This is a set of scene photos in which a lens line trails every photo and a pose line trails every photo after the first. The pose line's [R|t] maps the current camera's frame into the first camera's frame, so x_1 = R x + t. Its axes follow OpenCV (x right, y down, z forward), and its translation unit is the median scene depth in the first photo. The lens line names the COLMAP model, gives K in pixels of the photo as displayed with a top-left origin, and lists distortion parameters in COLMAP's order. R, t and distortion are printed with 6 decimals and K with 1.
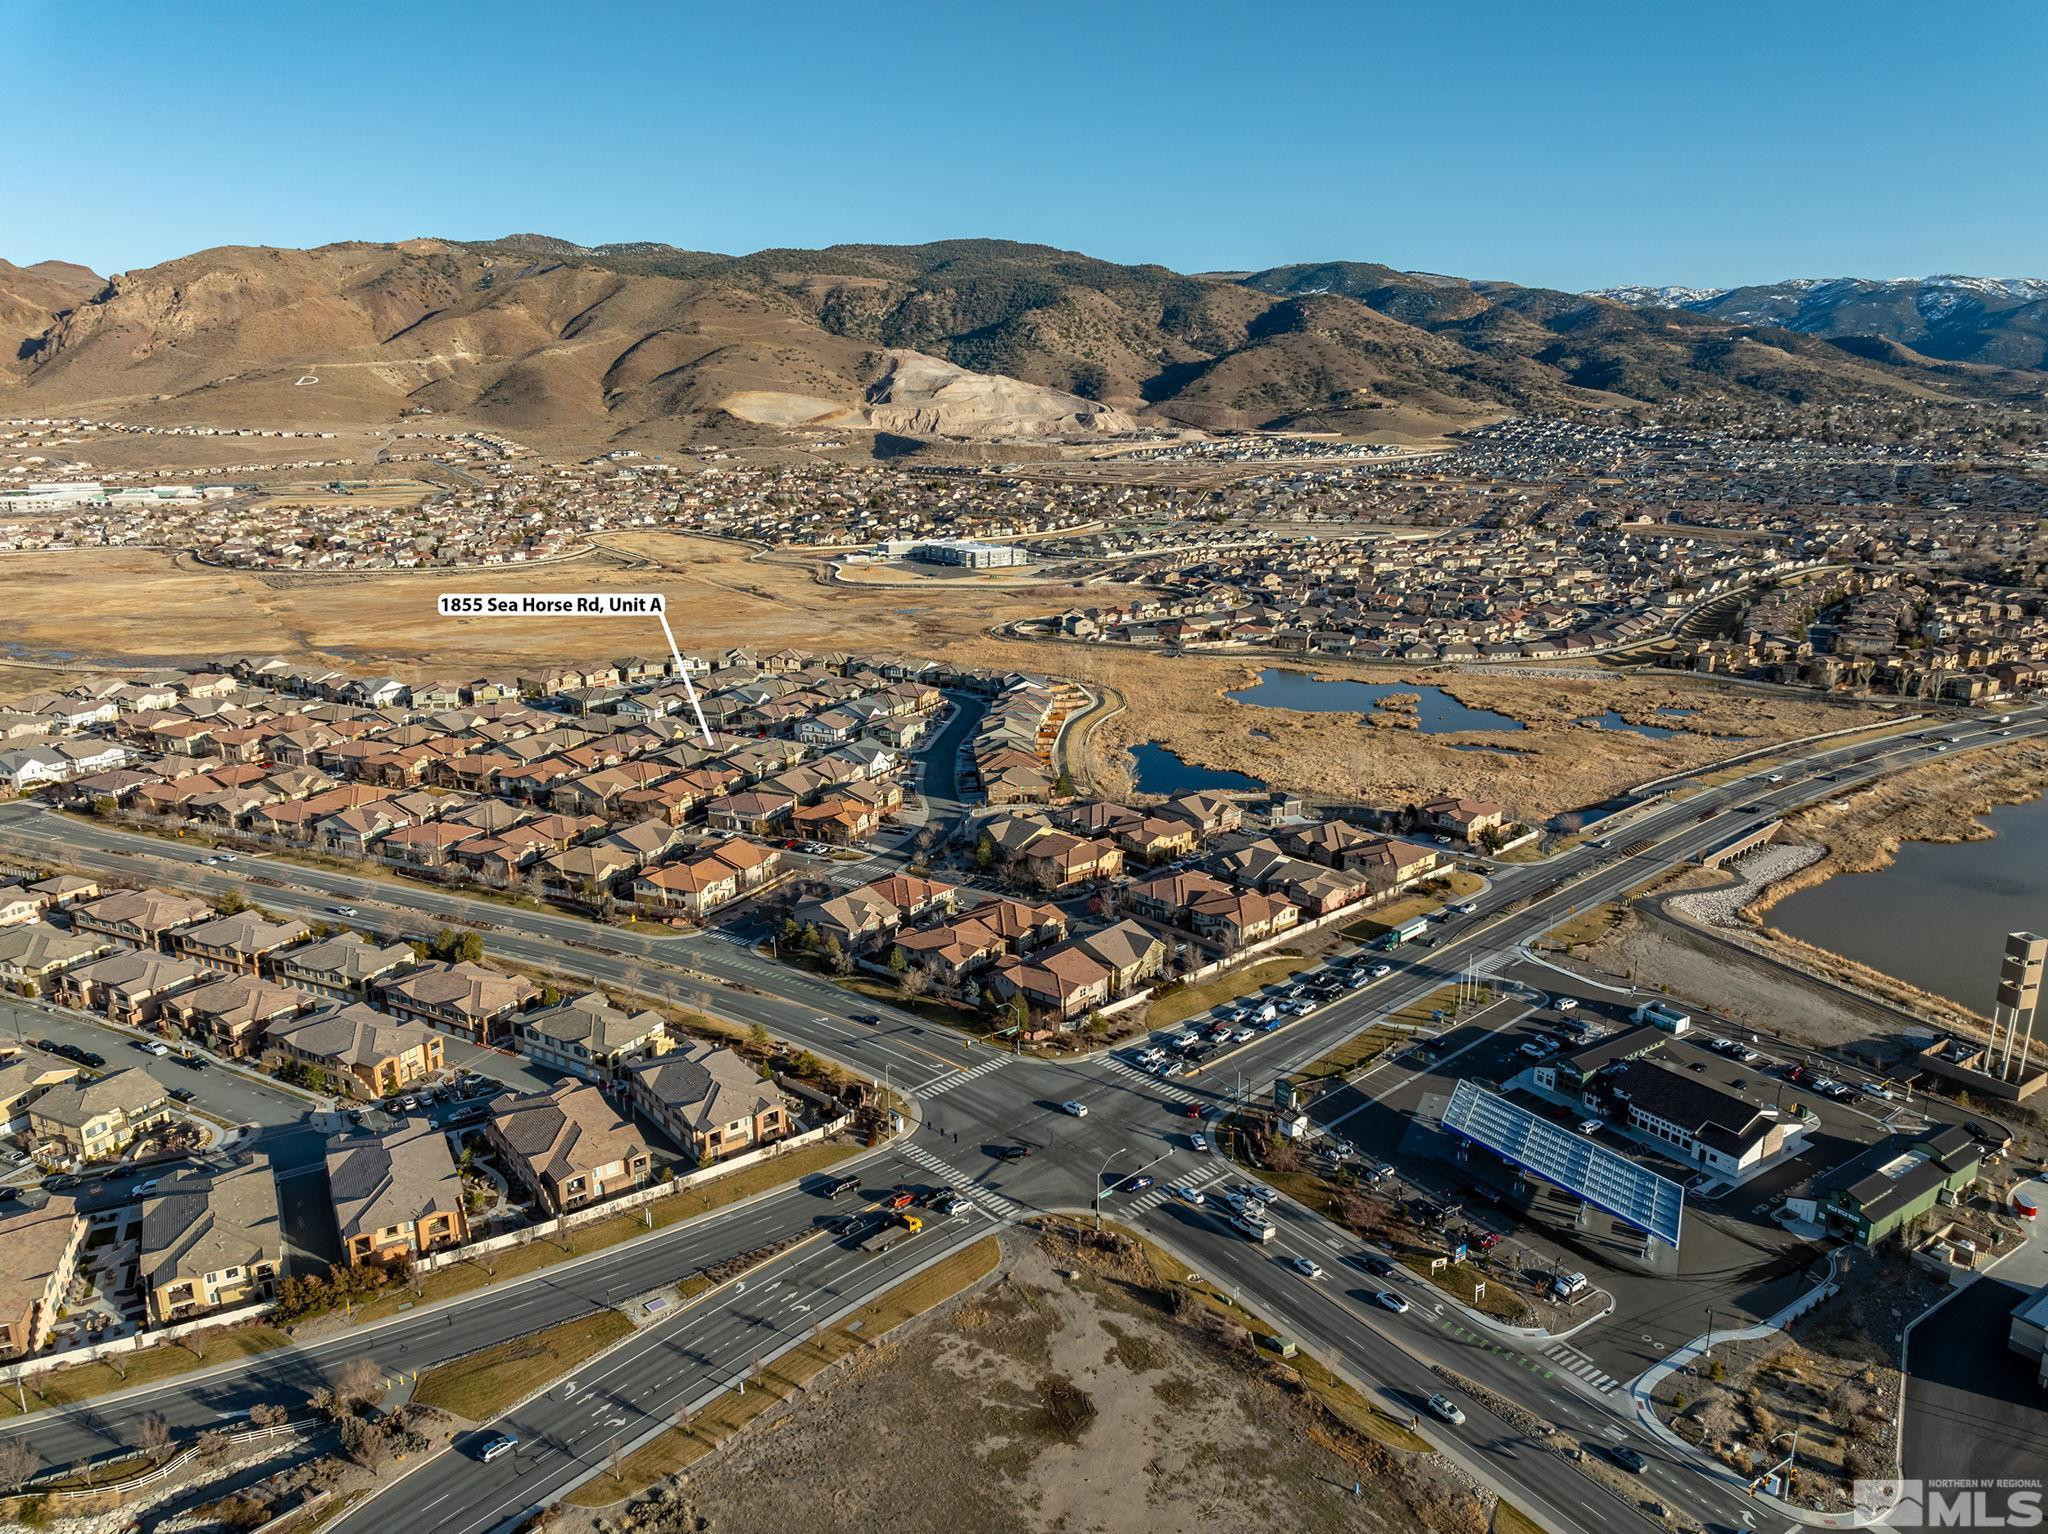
lens RADIAL K [[1436.0, 0, 1026.0], [0, 1436.0, 771.0], [0, 0, 1]] dist [-0.031365, 0.018430]
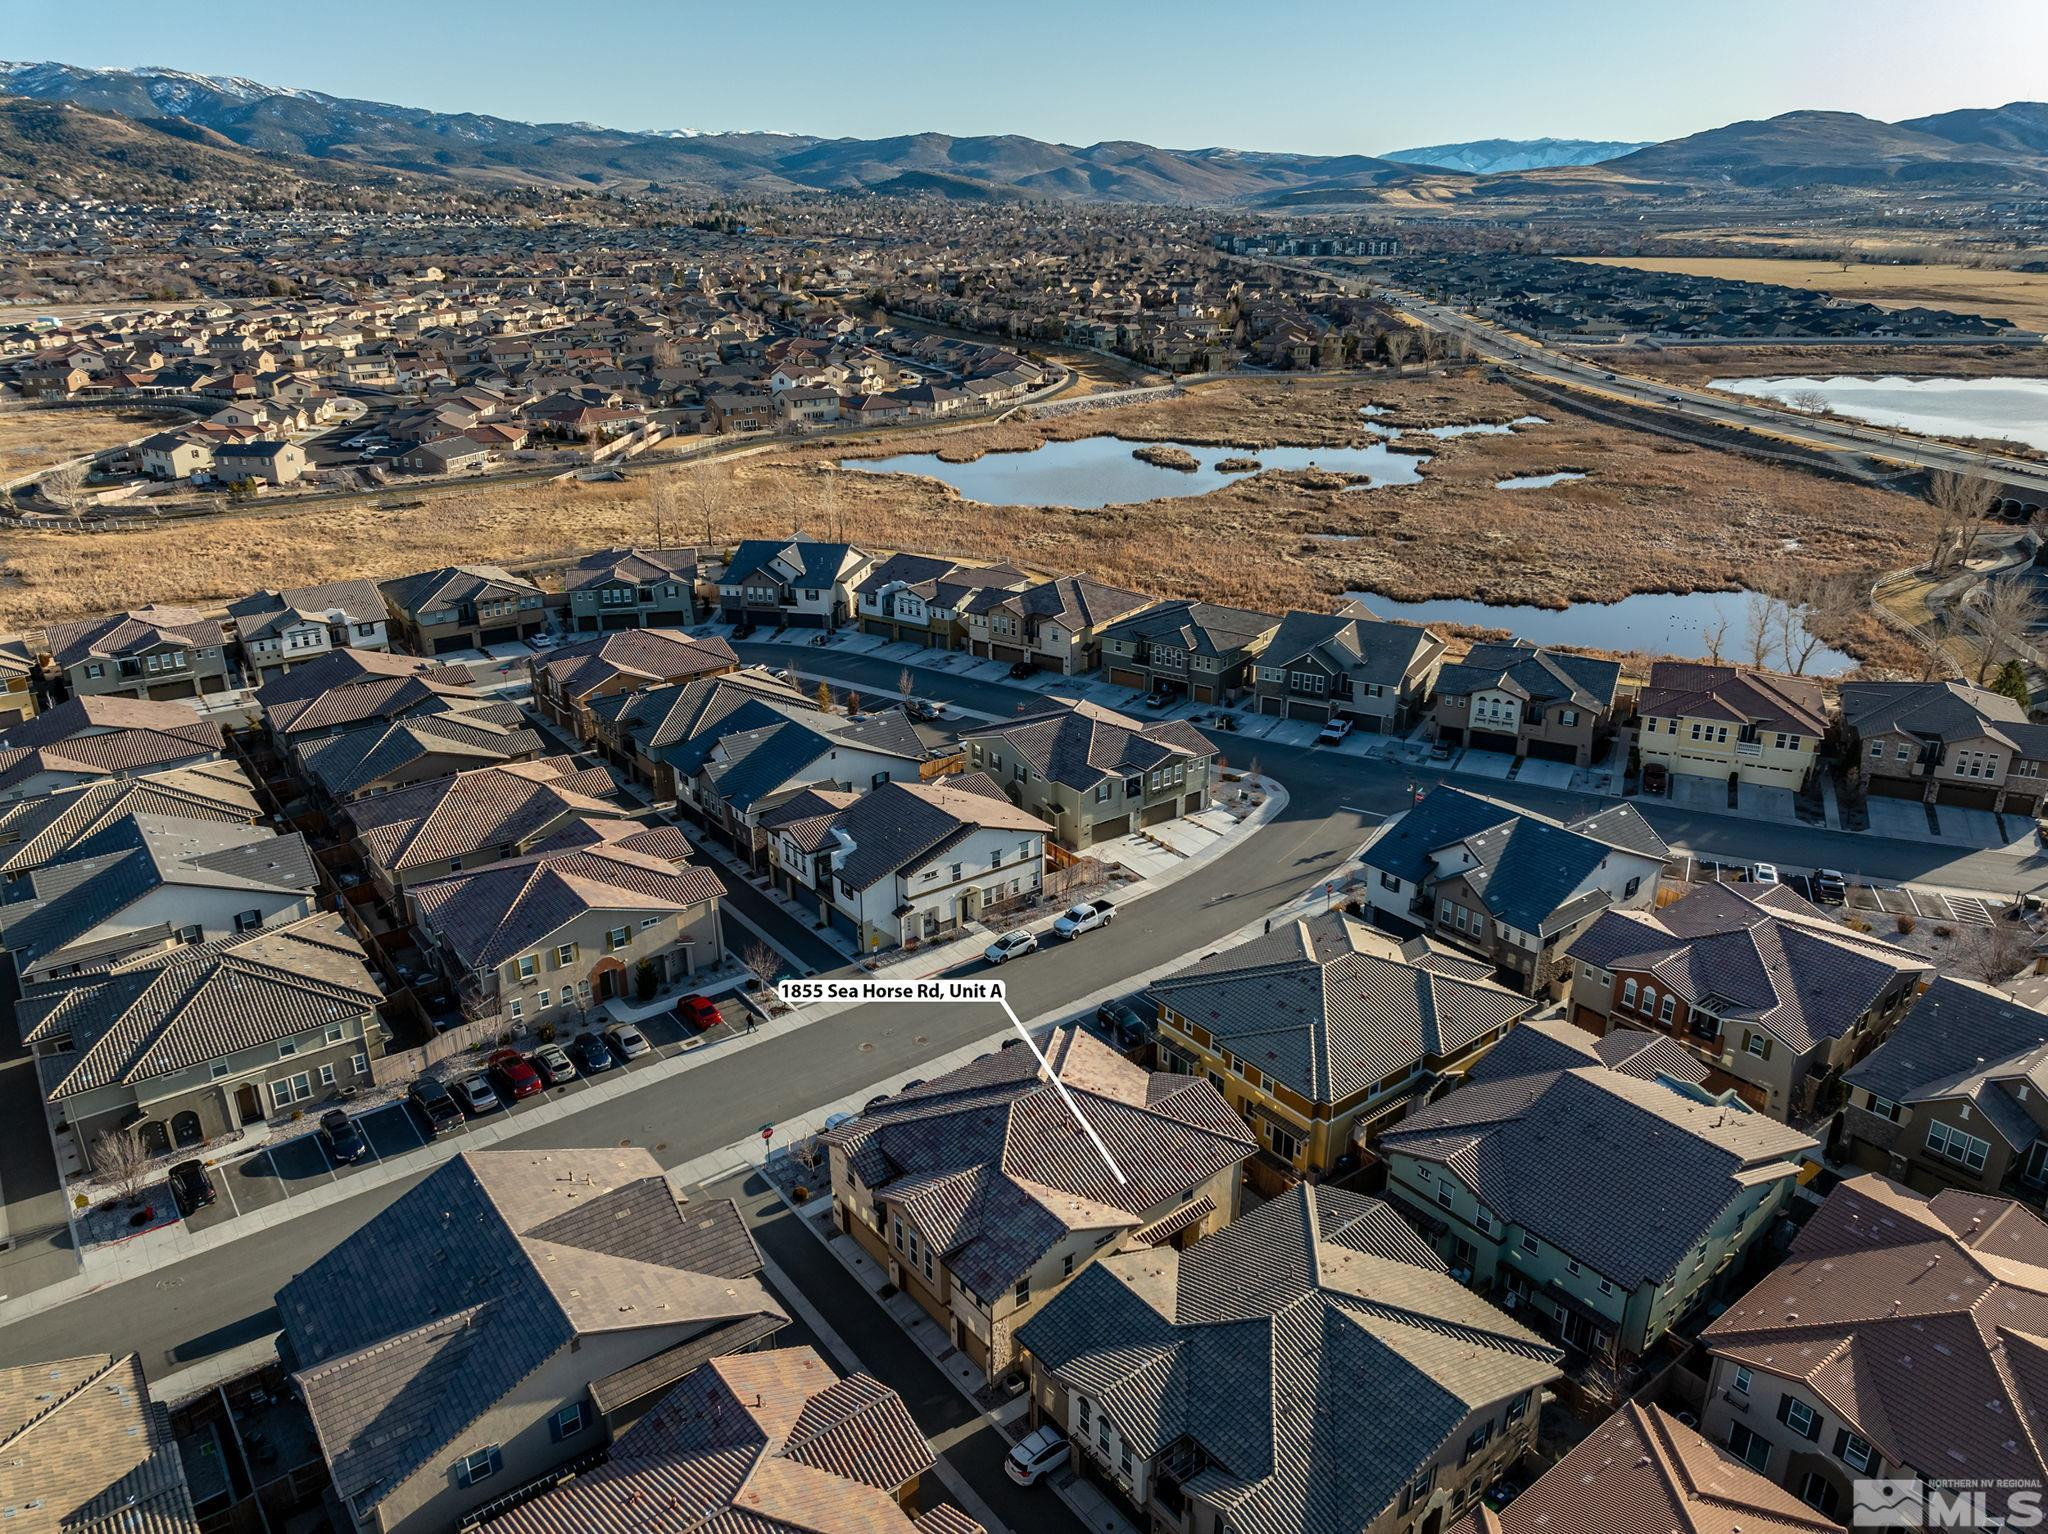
lens RADIAL K [[1436.0, 0, 1033.9], [0, 1436.0, 764.0], [0, 0, 1]] dist [-0.031365, 0.018430]
pose [[0.458223, -0.324366, 0.827538, -0.187822], [0.228578, 0.942724, 0.242947, -0.056473], [-0.858944, 0.077833, 0.506120, 0.501518]]
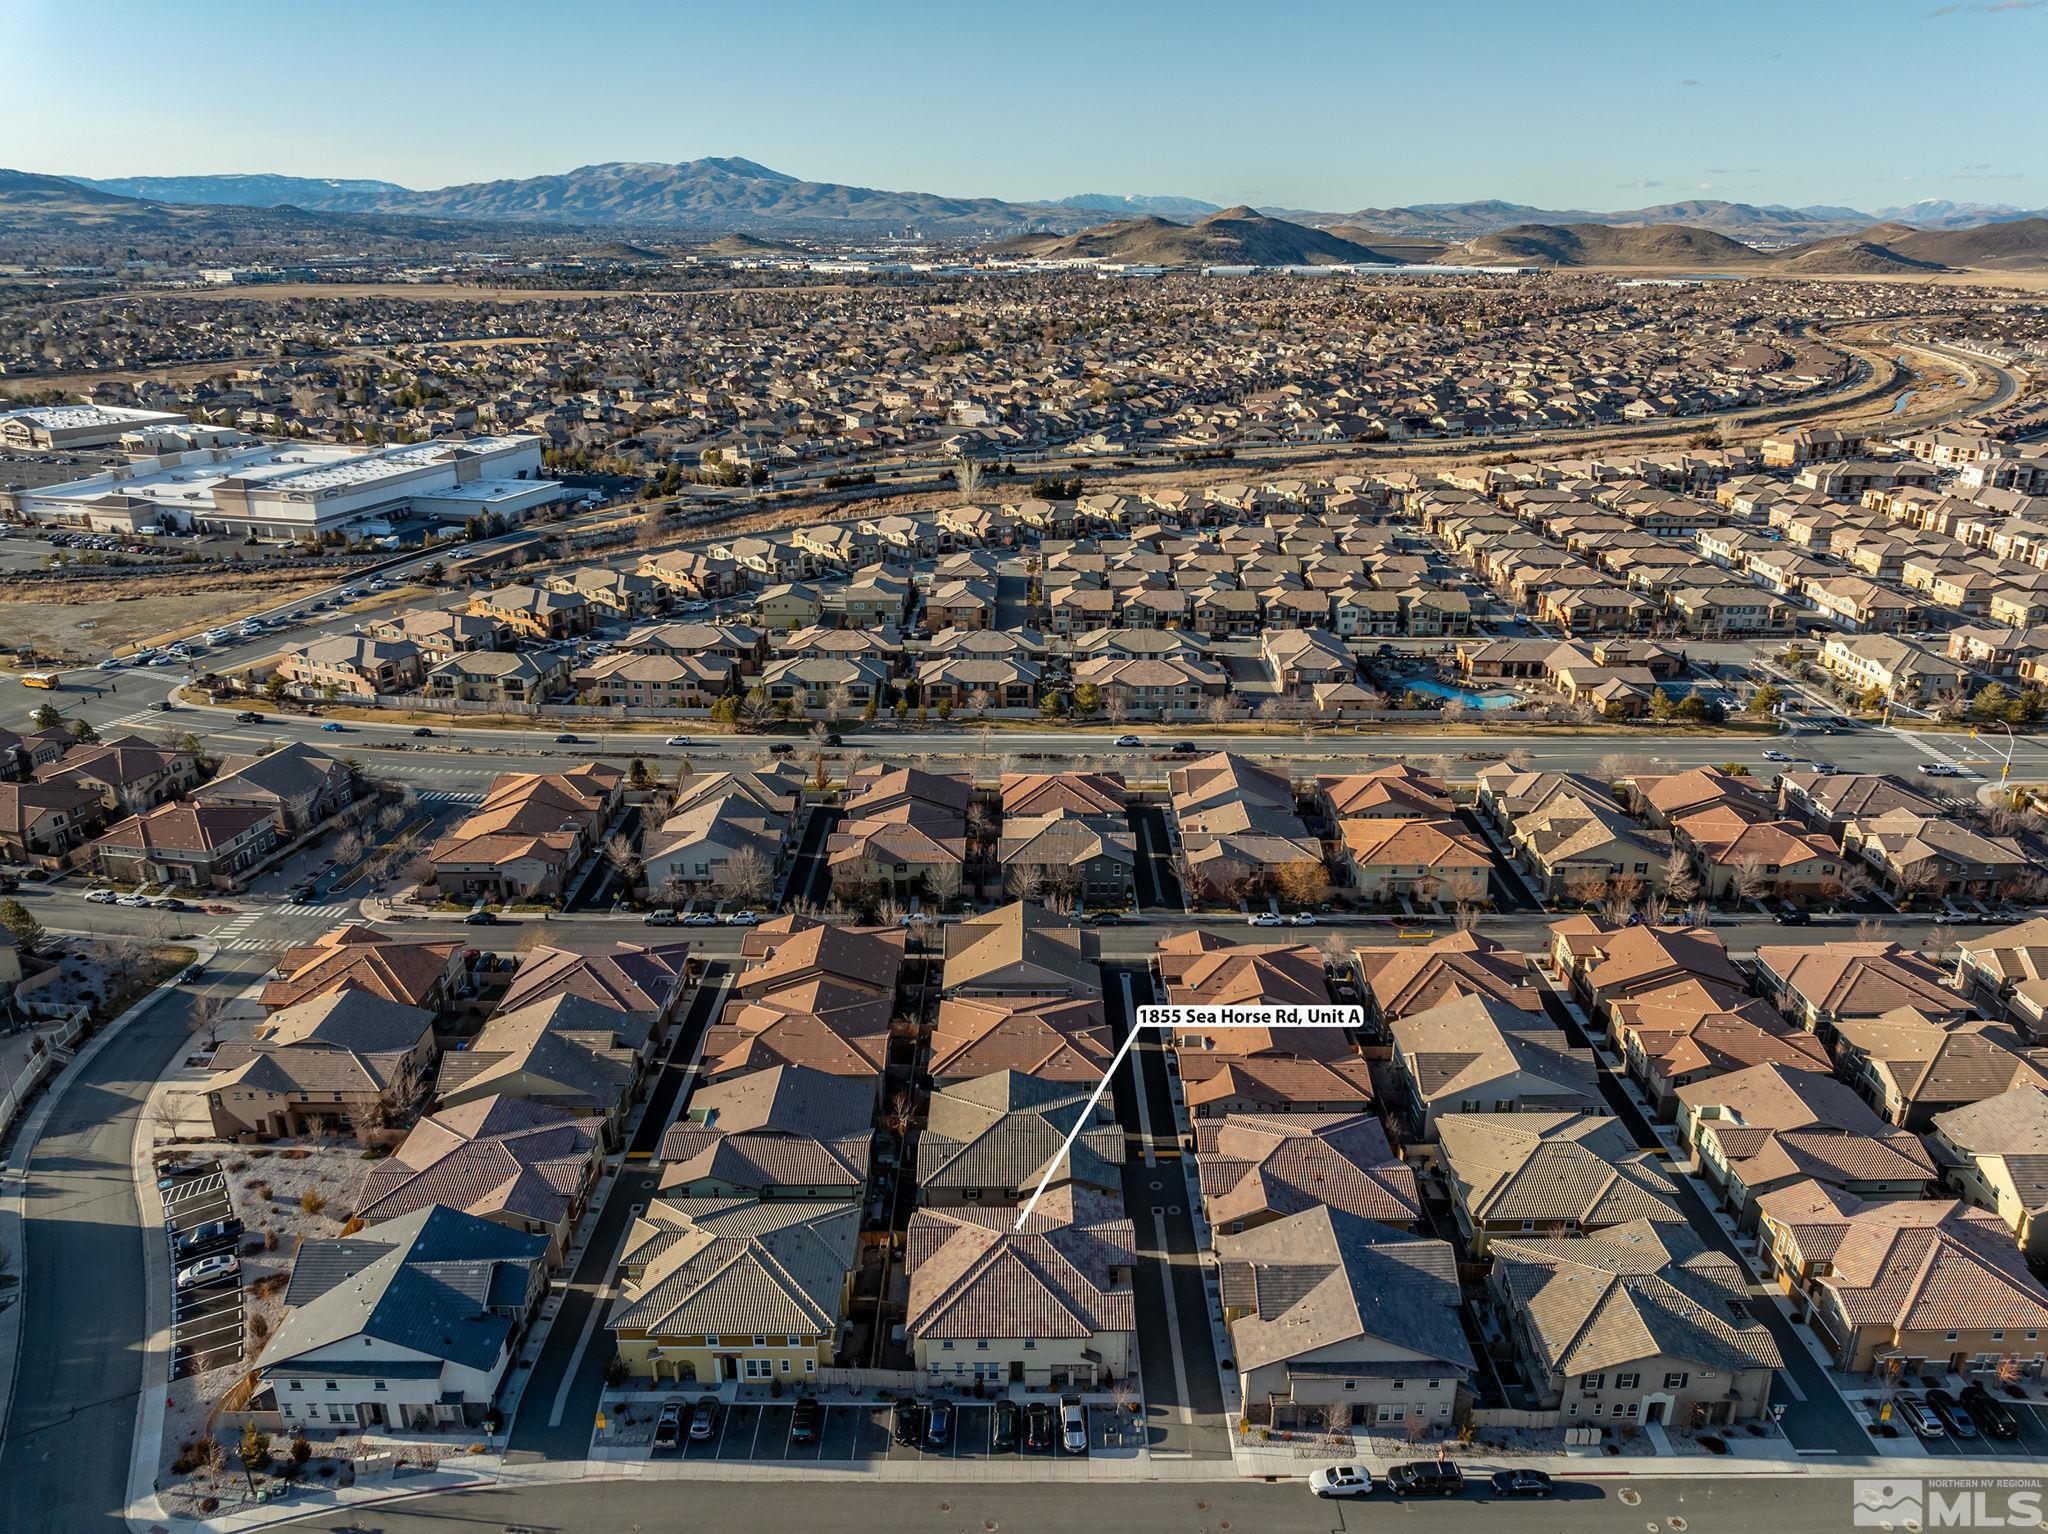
lens RADIAL K [[1436.0, 0, 1036.9], [0, 1436.0, 761.4], [0, 0, 1]] dist [-0.031365, 0.018430]
pose [[-0.902840, 0.149386, -0.403192, -0.069423], [-0.111602, 0.824155, 0.555260, -0.134216], [0.415240, 0.546309, -0.727408, 0.628725]]
